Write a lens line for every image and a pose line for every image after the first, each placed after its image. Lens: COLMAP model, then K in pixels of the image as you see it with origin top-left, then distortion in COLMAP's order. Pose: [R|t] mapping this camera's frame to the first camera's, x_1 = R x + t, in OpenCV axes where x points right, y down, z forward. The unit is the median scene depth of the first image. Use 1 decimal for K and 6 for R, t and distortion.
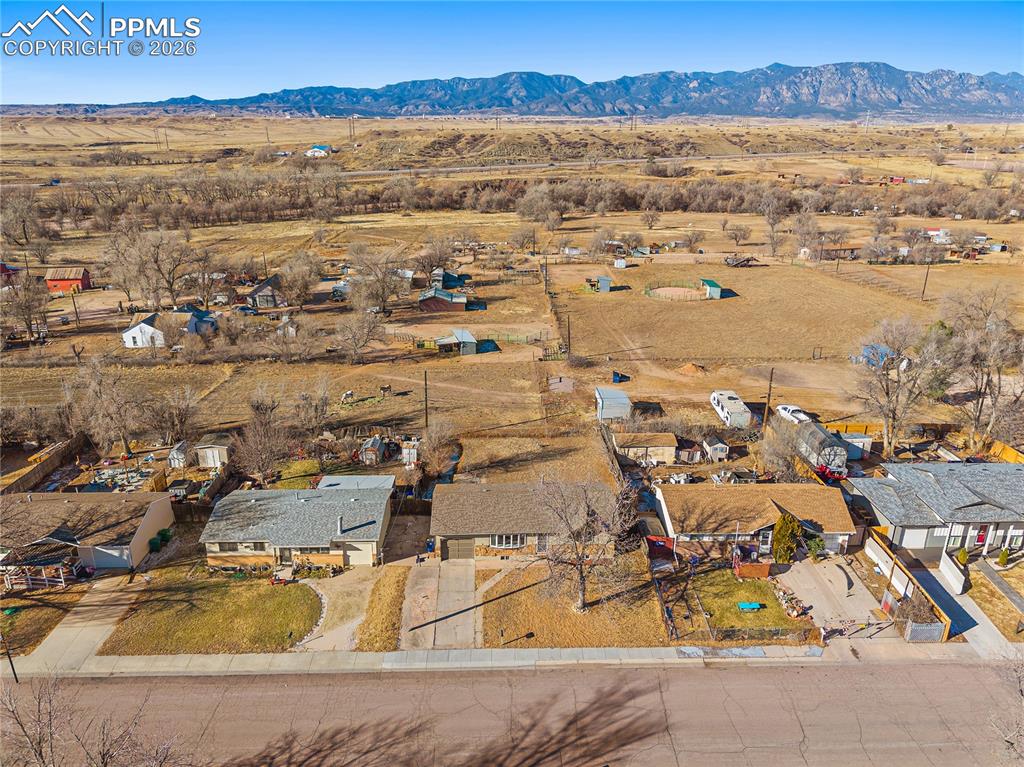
lens RADIAL K [[700.4, 0, 512.0], [0, 700.4, 383.5], [0, 0, 1]] dist [0.021423, -0.022345]
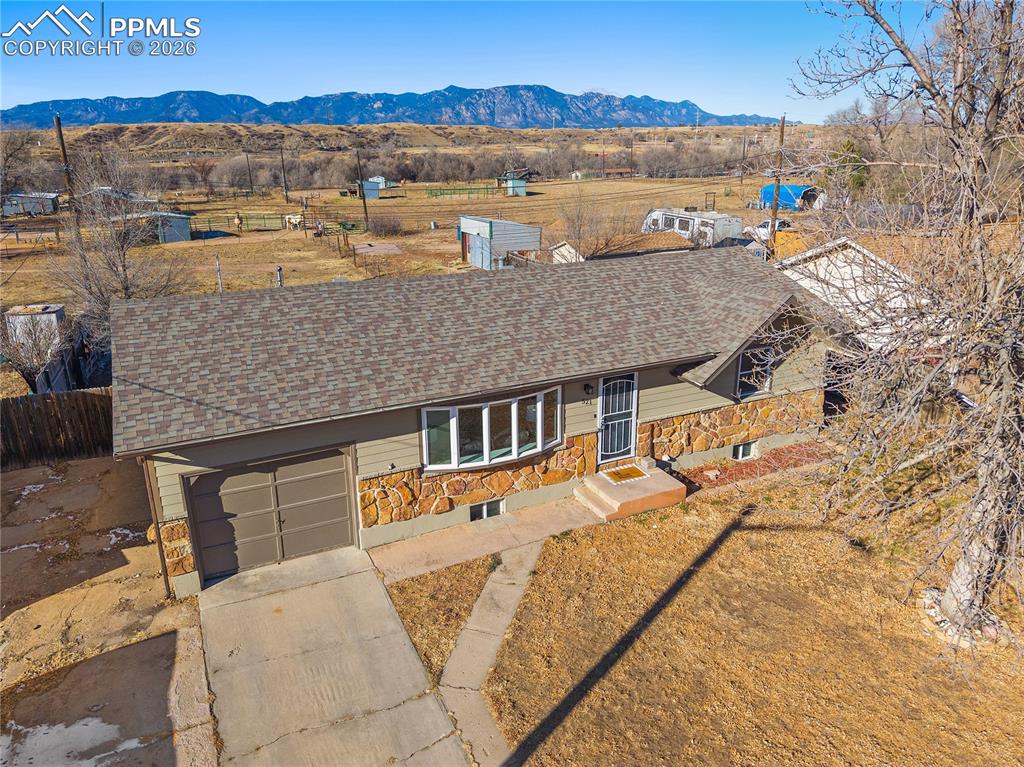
lens RADIAL K [[717.7, 0, 512.0], [0, 717.7, 383.5], [0, 0, 1]] dist [0.006904, -0.001335]
pose [[0.918787, -0.142004, 0.368329, -0.058562], [0.153651, 0.988122, -0.002323, 0.141202], [-0.363624, 0.058729, 0.929693, 0.519997]]
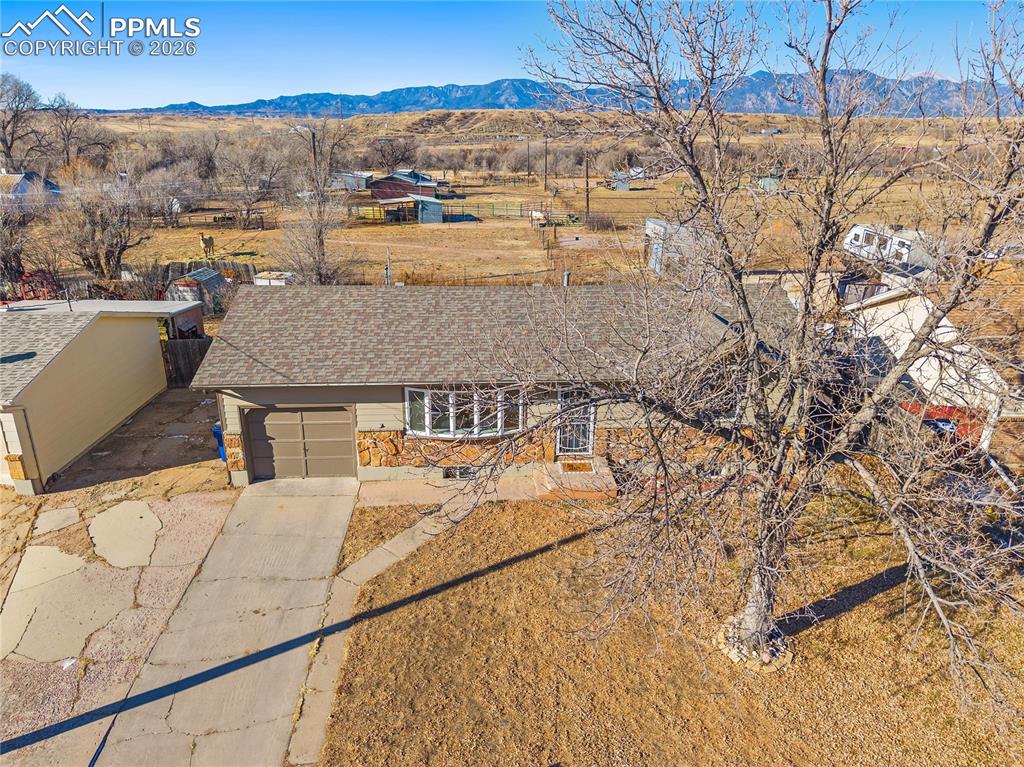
lens RADIAL K [[685.7, 0, 512.0], [0, 685.7, 383.5], [0, 0, 1]] dist [0.006052, -0.003127]
pose [[0.999946, -0.003875, 0.009688, 0.008071], [0.003866, 0.999992, 0.000907, 0.141900], [-0.009691, -0.000869, 0.999953, 0.471325]]
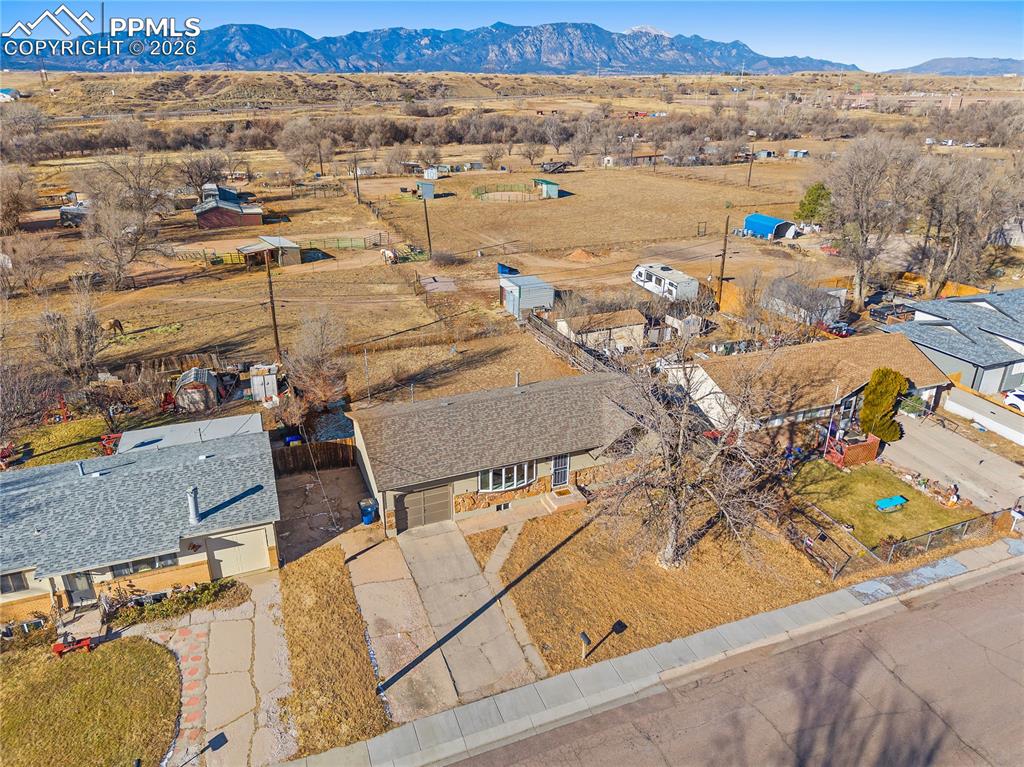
lens RADIAL K [[691.5, 0, 512.0], [0, 691.5, 383.5], [0, 0, 1]] dist [0.024832, -0.028099]
pose [[0.940871, -0.136963, 0.309842, -0.114451], [0.119164, 0.989980, 0.075759, 0.070101], [-0.317114, -0.034357, 0.947765, 0.306486]]
